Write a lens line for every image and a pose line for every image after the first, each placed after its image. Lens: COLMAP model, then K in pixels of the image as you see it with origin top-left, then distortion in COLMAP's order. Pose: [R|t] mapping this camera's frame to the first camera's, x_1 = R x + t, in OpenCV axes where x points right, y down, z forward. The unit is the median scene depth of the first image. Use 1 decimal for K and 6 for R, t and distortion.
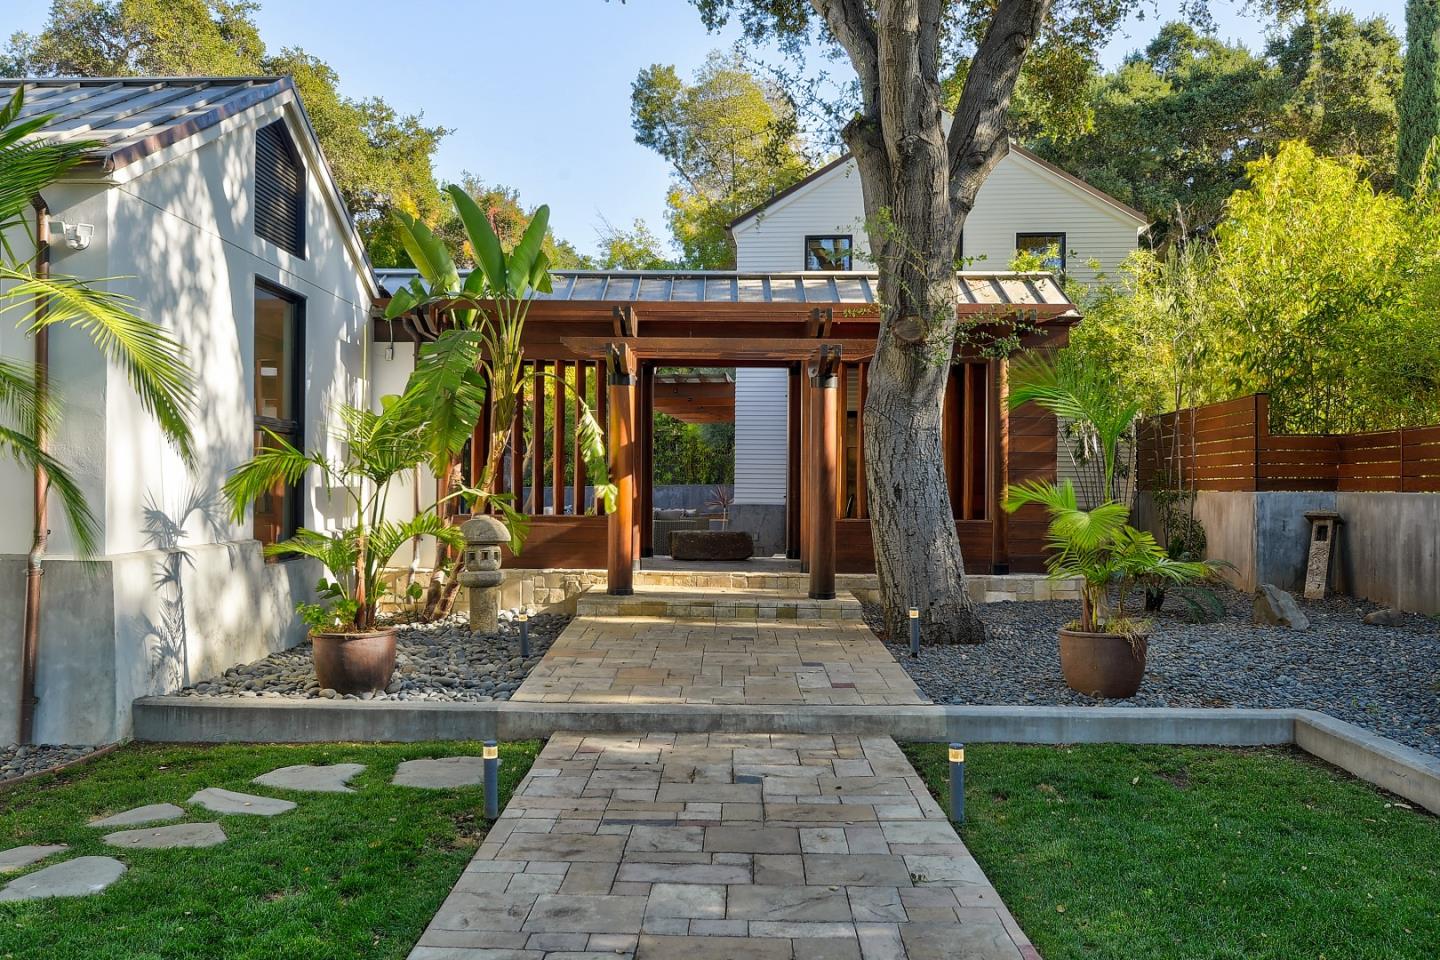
lens RADIAL K [[1065.5, 0, 720.0], [0, 1065.5, 480.0], [0, 0, 1]] dist [-0.001562, -0.001635]
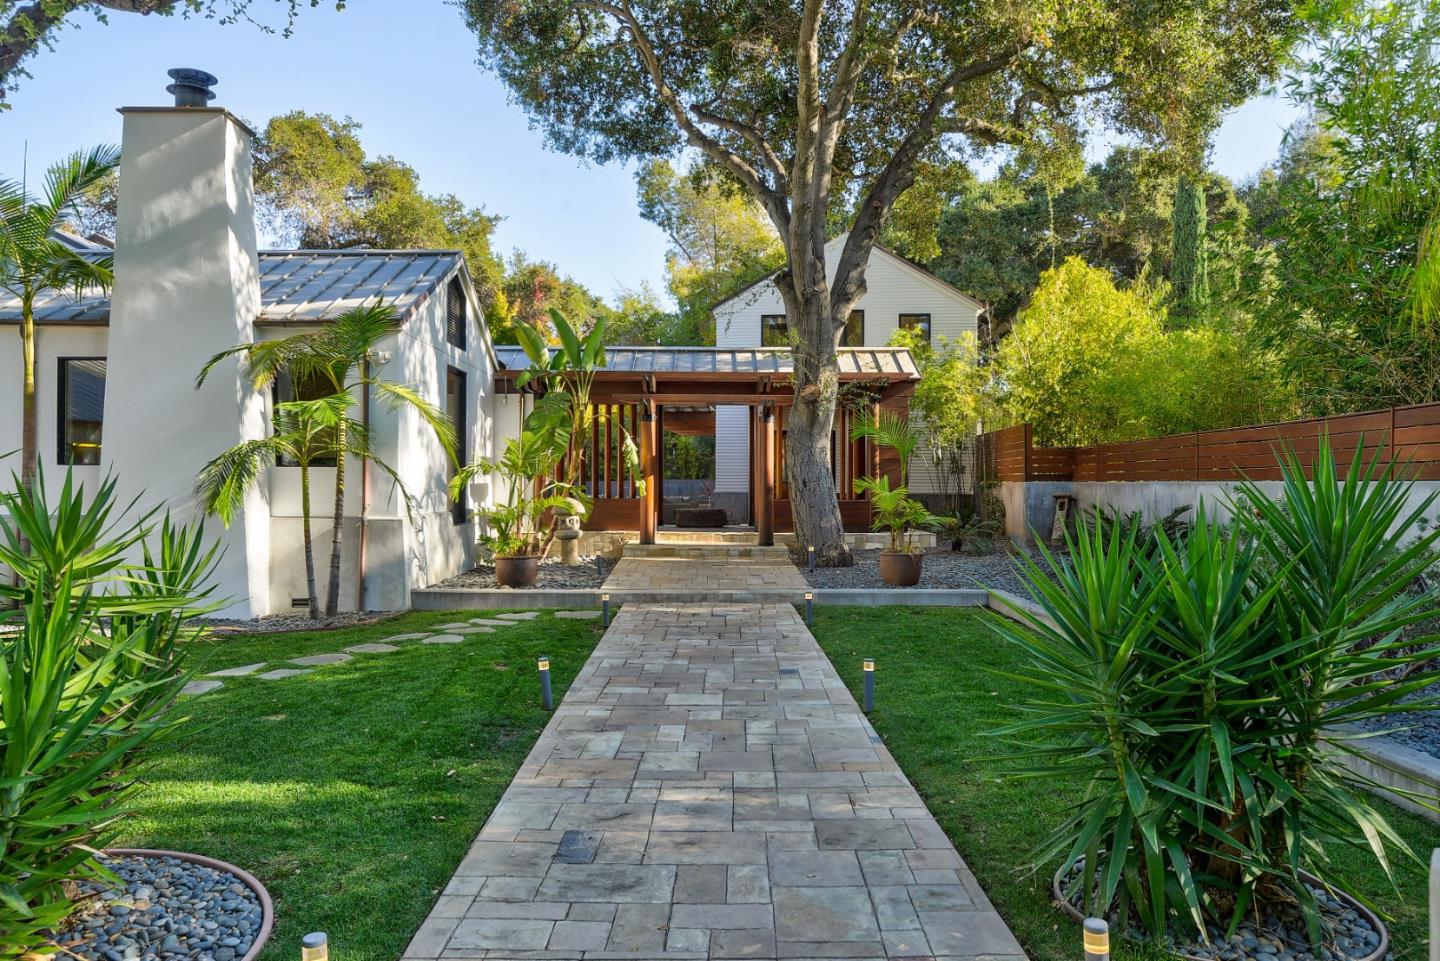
lens RADIAL K [[858.3, 0, 720.0], [0, 858.3, 480.5], [0, 0, 1]] dist [0.002443, -0.000102]
pose [[0.999859, -0.005638, 0.015829, 0.000761], [0.005547, 0.999968, 0.005798, -0.001752], [-0.015861, -0.005709, 0.999858, -0.334498]]
